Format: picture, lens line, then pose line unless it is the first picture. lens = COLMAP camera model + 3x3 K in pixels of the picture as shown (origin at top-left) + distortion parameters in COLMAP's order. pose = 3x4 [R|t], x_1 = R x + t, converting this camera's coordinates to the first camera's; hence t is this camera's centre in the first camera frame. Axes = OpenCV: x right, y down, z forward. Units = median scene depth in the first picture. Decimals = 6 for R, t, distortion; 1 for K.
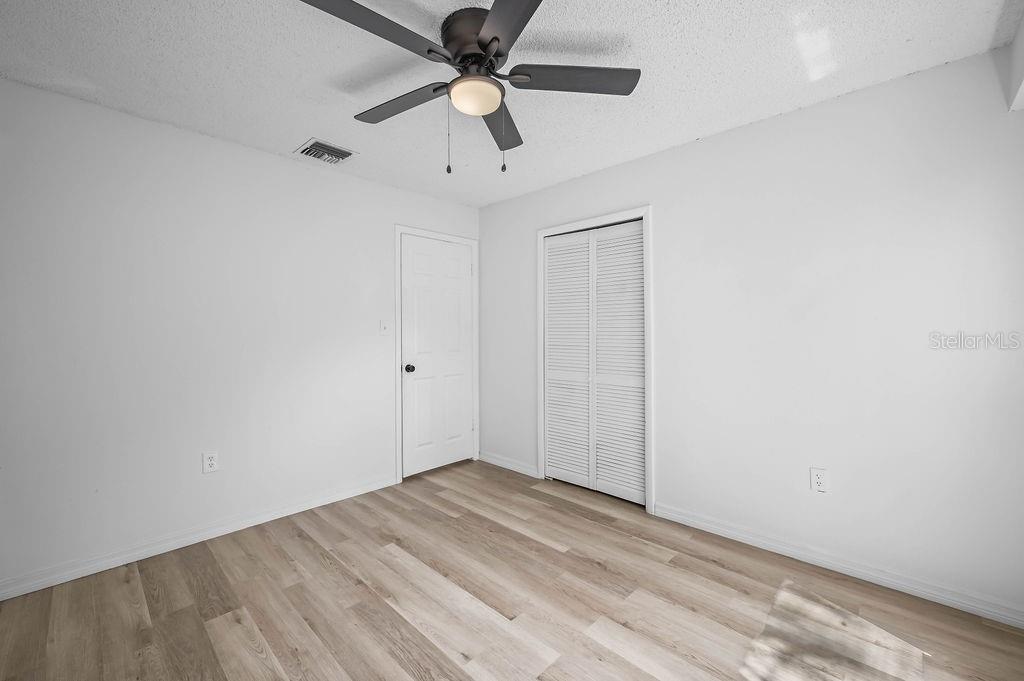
lens RADIAL K [[409.6, 0, 519.2], [0, 409.6, 337.8], [0, 0, 1]] dist [0.000138, 0.001101]
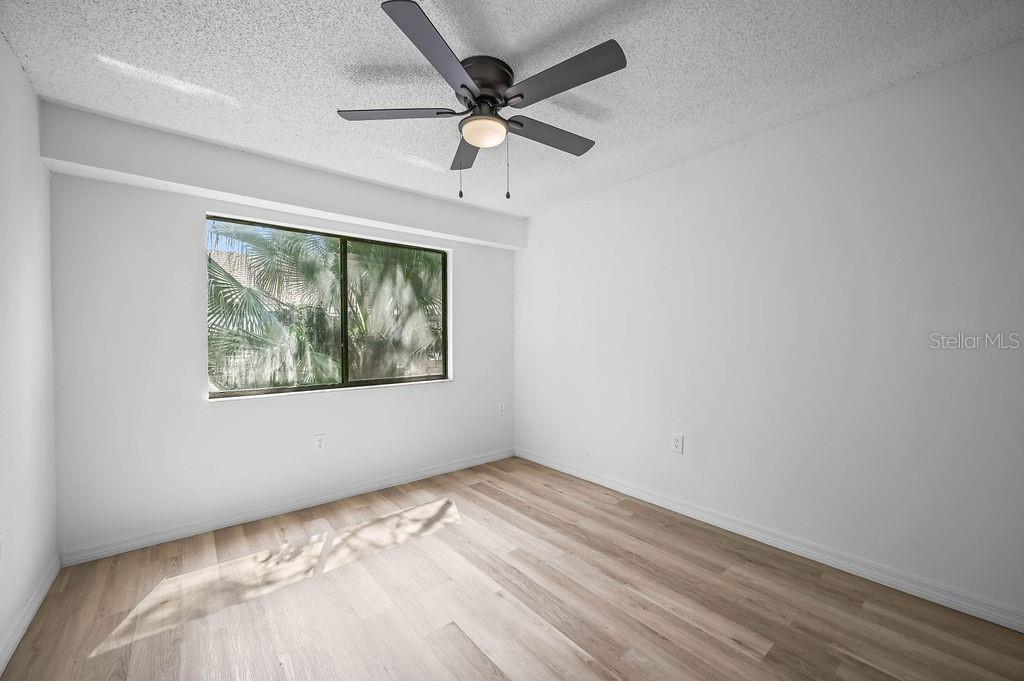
lens RADIAL K [[409.6, 0, 511.7], [0, 409.6, 343.5], [0, 0, 1]] dist [0.000138, 0.001101]
pose [[-0.988002, 0.016893, 0.153515, -0.337382], [0.015969, 0.999846, -0.007252, 0.014325], [-0.153614, -0.004713, -0.988120, 2.038301]]
